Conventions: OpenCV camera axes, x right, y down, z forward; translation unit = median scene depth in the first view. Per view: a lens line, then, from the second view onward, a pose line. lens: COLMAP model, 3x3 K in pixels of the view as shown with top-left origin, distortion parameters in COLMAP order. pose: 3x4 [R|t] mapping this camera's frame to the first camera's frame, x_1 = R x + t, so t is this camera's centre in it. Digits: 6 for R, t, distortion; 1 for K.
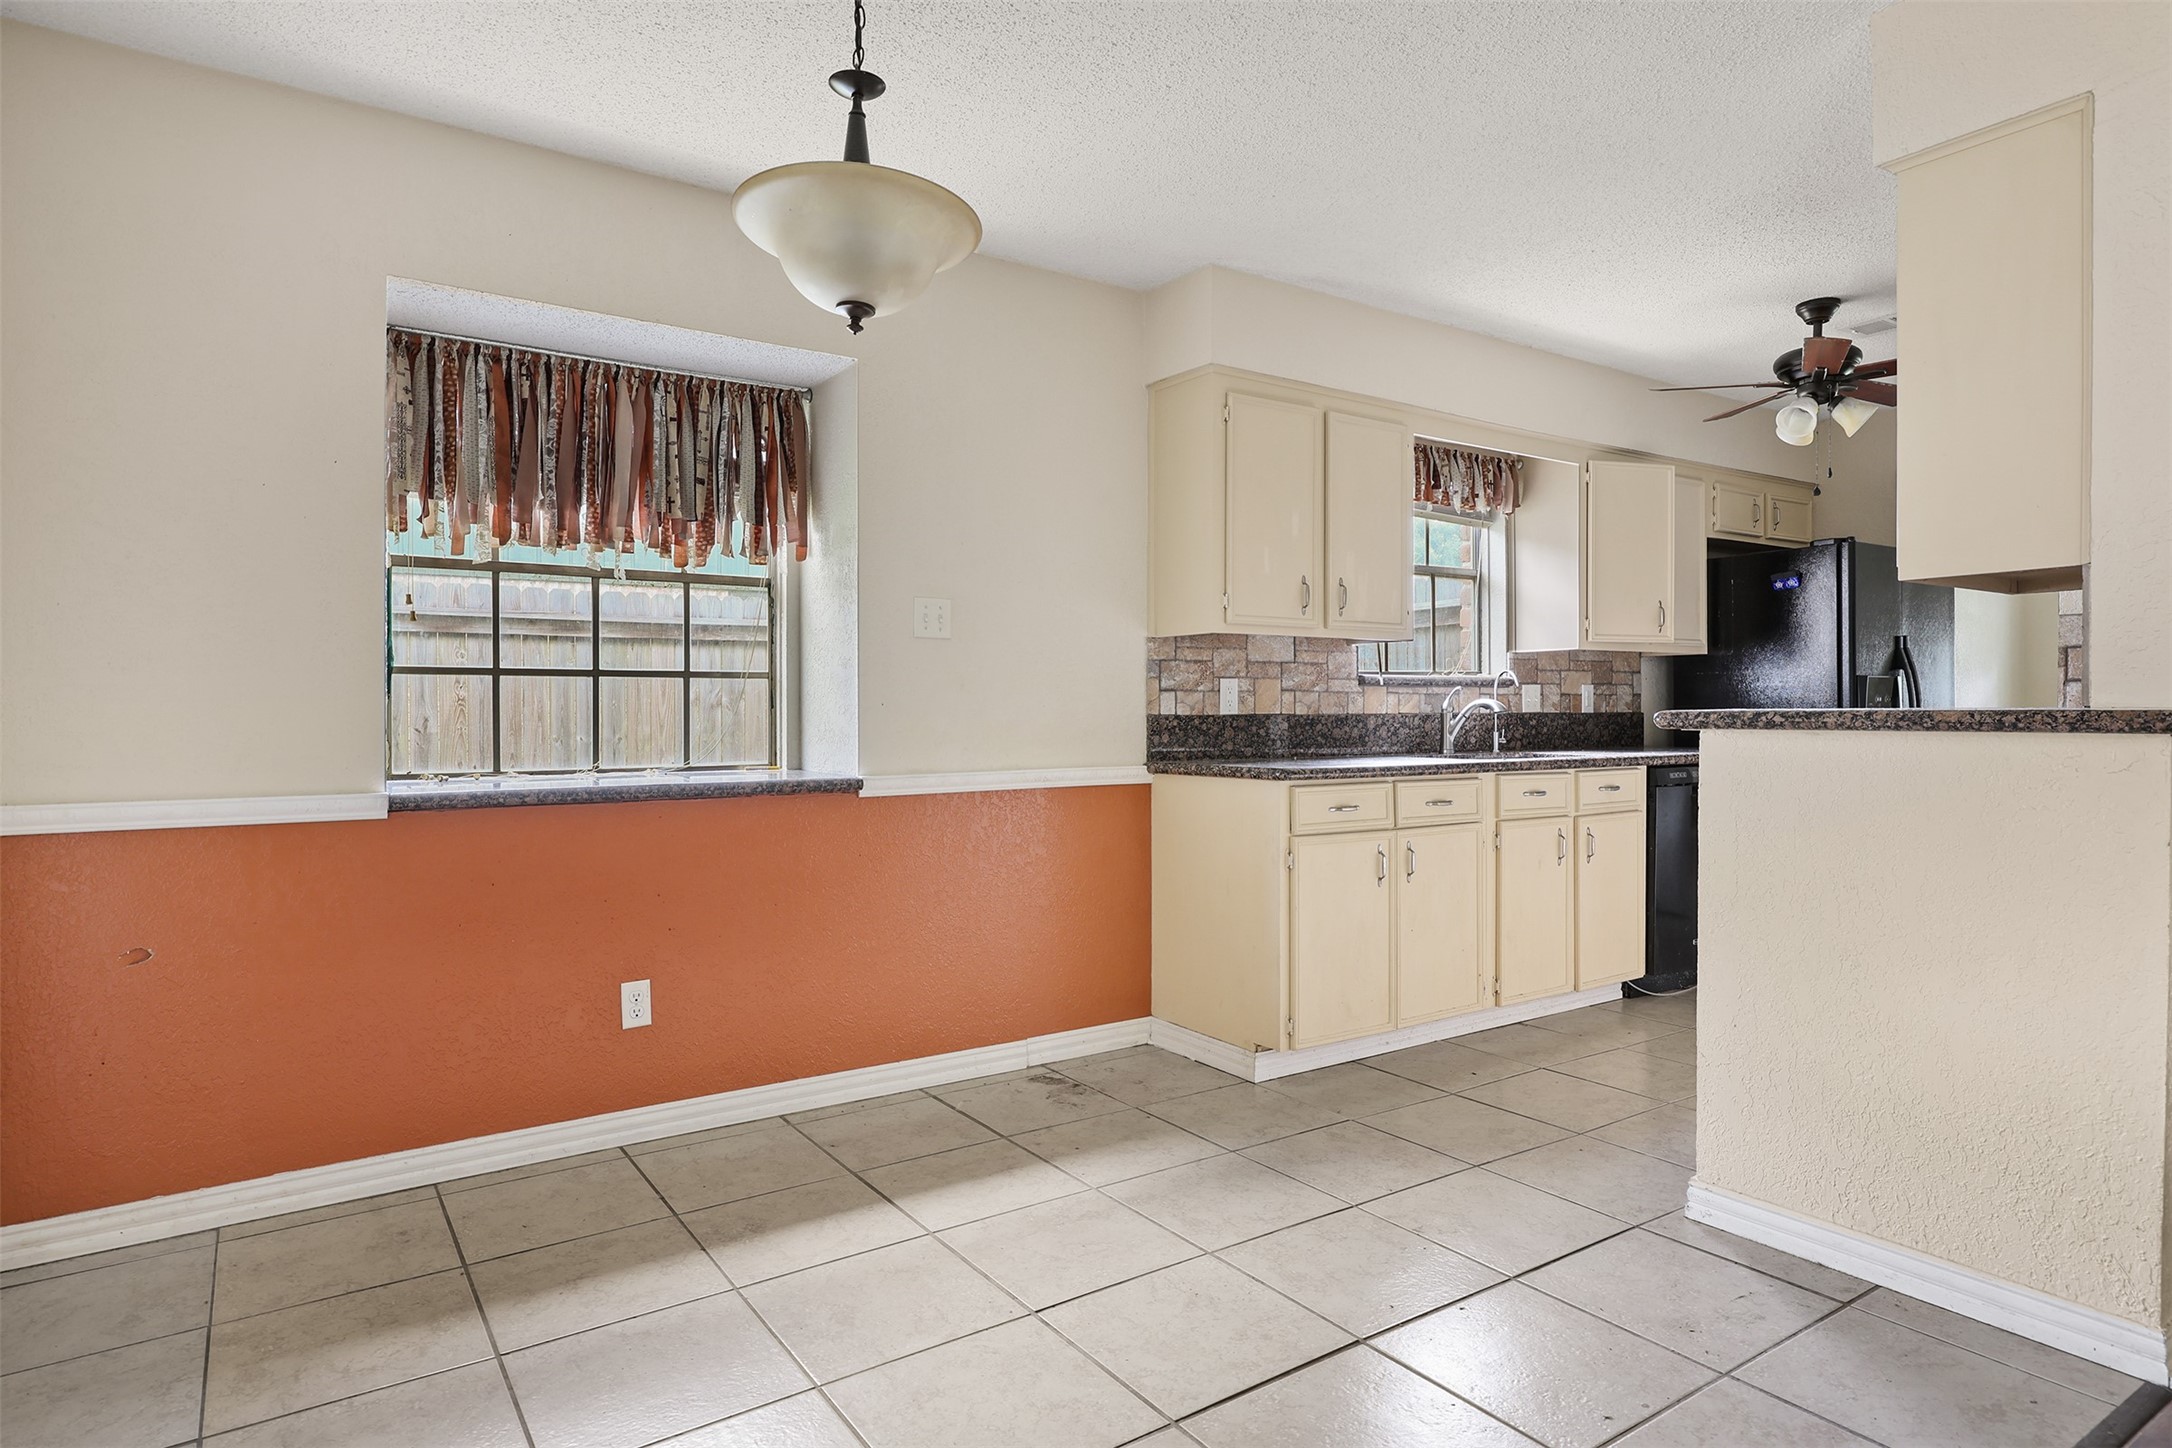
lens RADIAL K [[1147.2, 0, 1062.3], [0, 1147.2, 705.3], [0, 0, 1]] dist [0.018333, 0.002304]
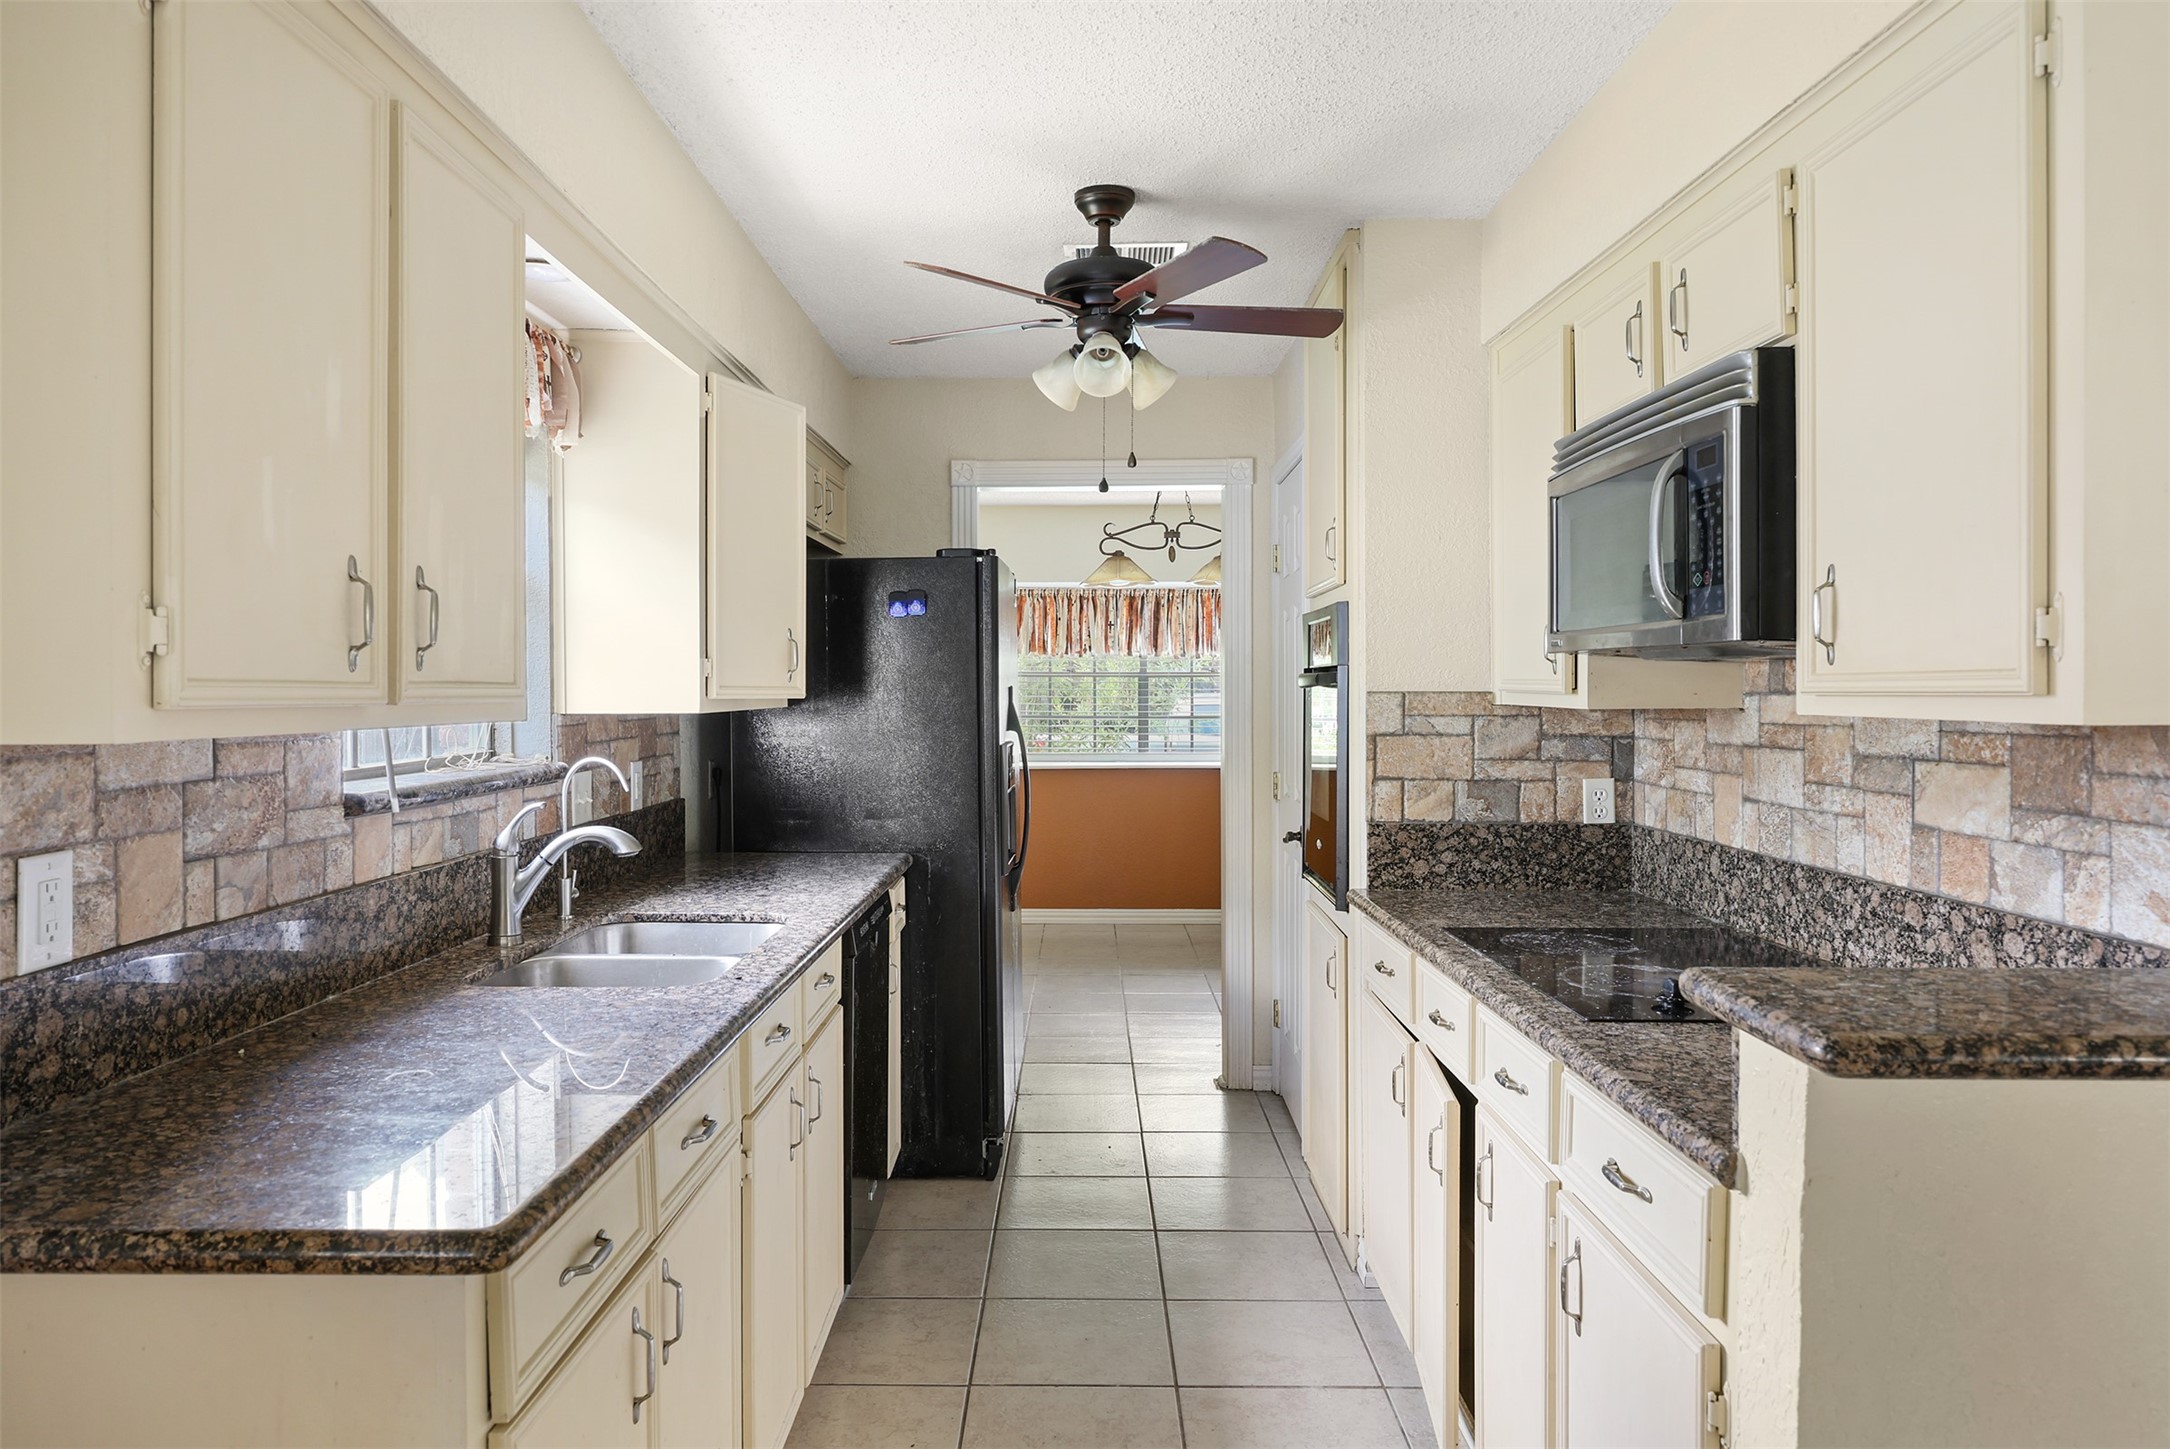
lens RADIAL K [[1408.3, 0, 1004.6], [0, 1408.3, 696.1], [0, 0, 1]] dist [-0.002374, -0.001544]
pose [[0.568859, -0.007729, 0.822399, -0.022873], [0.005389, 0.999969, 0.005671, -0.066612], [-0.822417, 0.001206, 0.568883, 0.552977]]
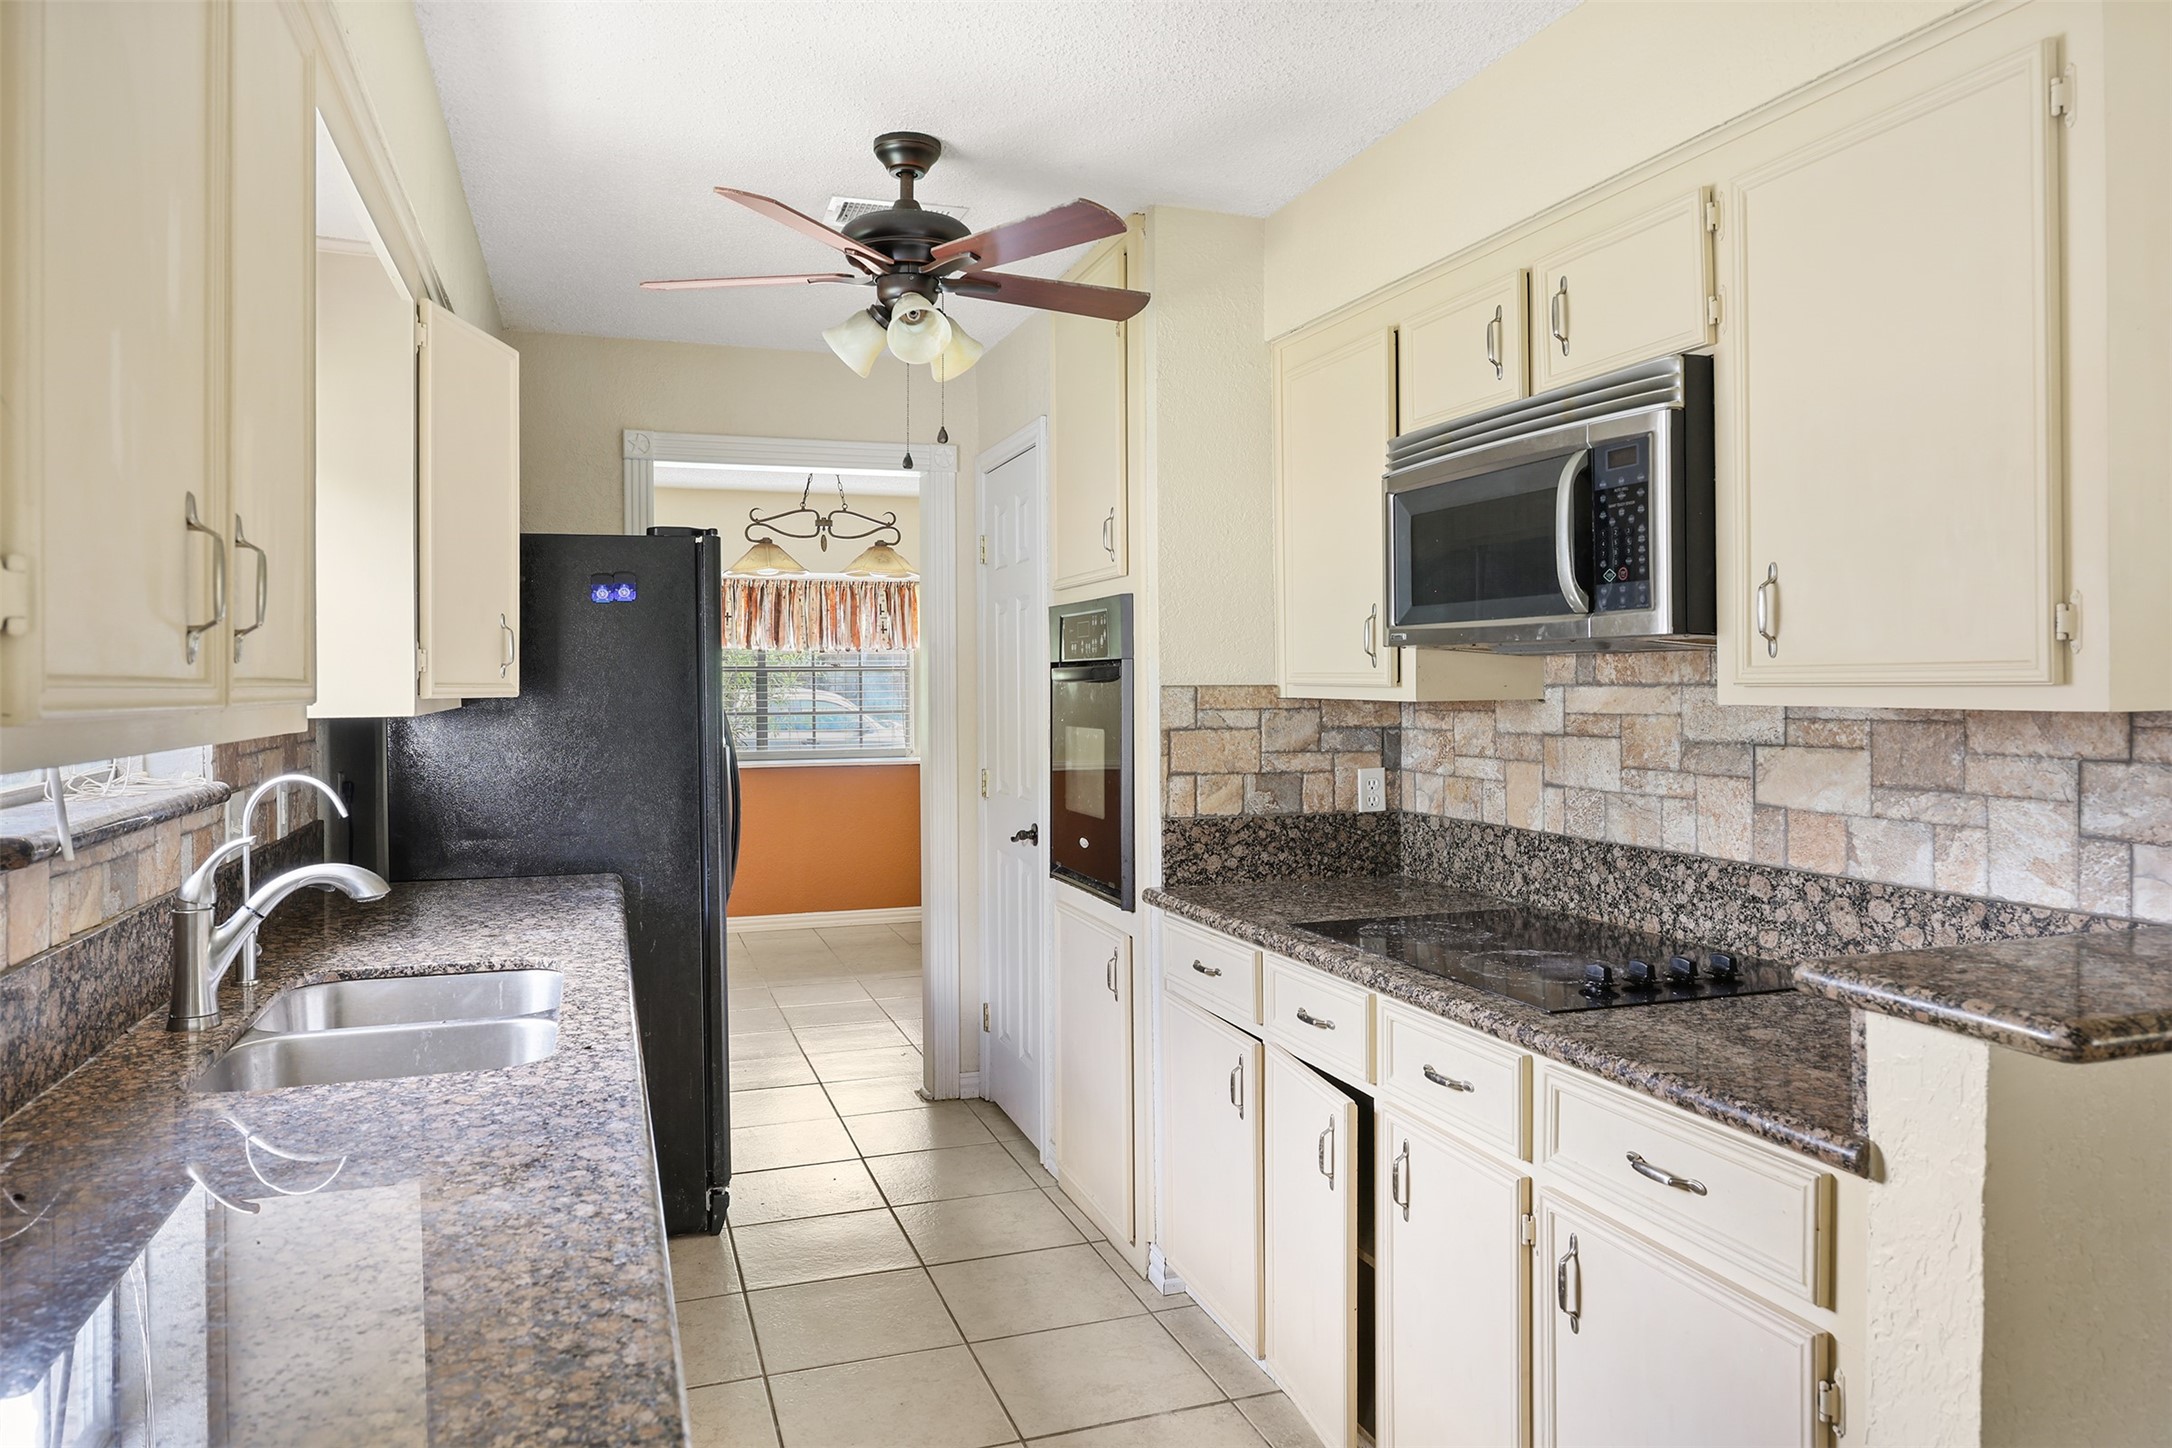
lens RADIAL K [[1409.6, 0, 1073.3], [0, 1409.6, 677.2], [0, 0, 1]] dist [-0.002374, -0.001544]
pose [[0.239339, -0.000933, 0.970936, -0.021826], [0.009785, 0.999951, -0.001451, -0.067382], [-0.970887, 0.009847, 0.239336, 0.688968]]
